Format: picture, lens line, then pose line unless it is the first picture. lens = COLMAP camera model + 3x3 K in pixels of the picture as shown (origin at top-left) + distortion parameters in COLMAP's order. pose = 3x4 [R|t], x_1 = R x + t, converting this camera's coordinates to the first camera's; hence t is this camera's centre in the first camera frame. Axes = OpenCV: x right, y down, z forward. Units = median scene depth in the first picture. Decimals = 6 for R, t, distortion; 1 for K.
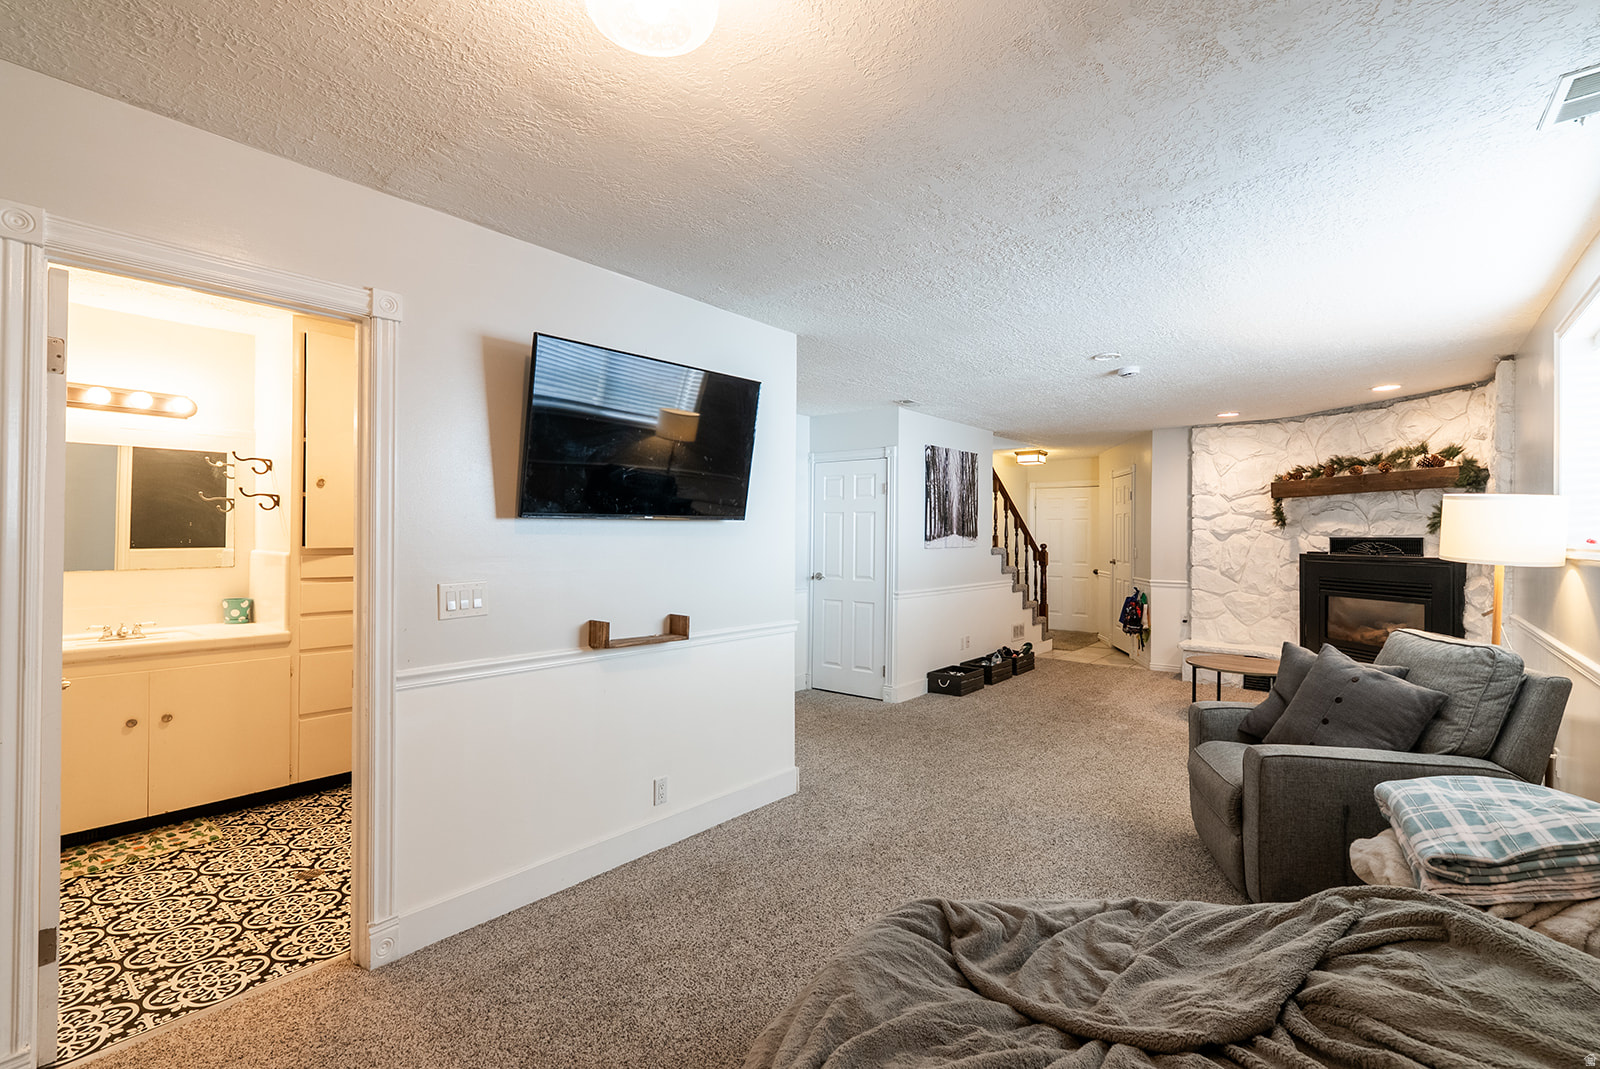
lens RADIAL K [[684.9, 0, 797.3], [0, 684.9, 532.6], [0, 0, 1]] dist [-0.000257, -0.000056]
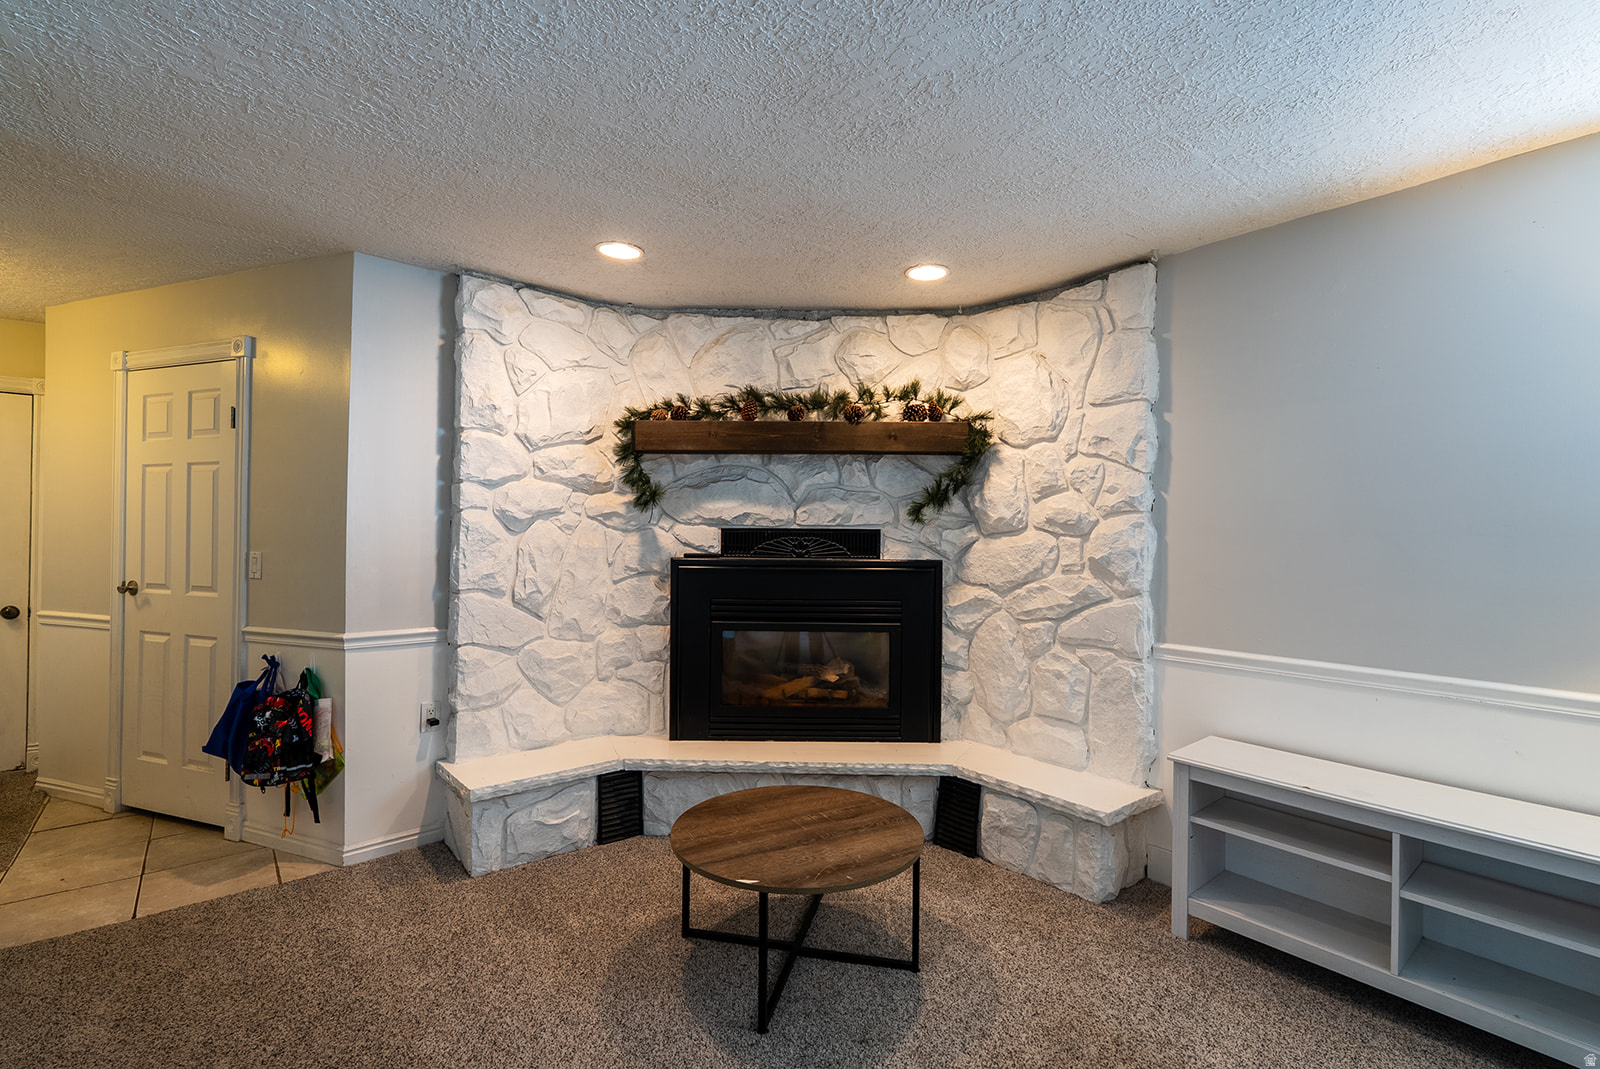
lens RADIAL K [[718.8, 0, 801.0], [0, 718.8, 535.3], [0, 0, 1]] dist [-0.001132, 0.000034]
pose [[0.173099, 0.001613, 0.984903, 0.183463], [-0.012459, 0.999922, 0.000552, 0.011189], [-0.984826, -0.012366, 0.173105, 0.777566]]
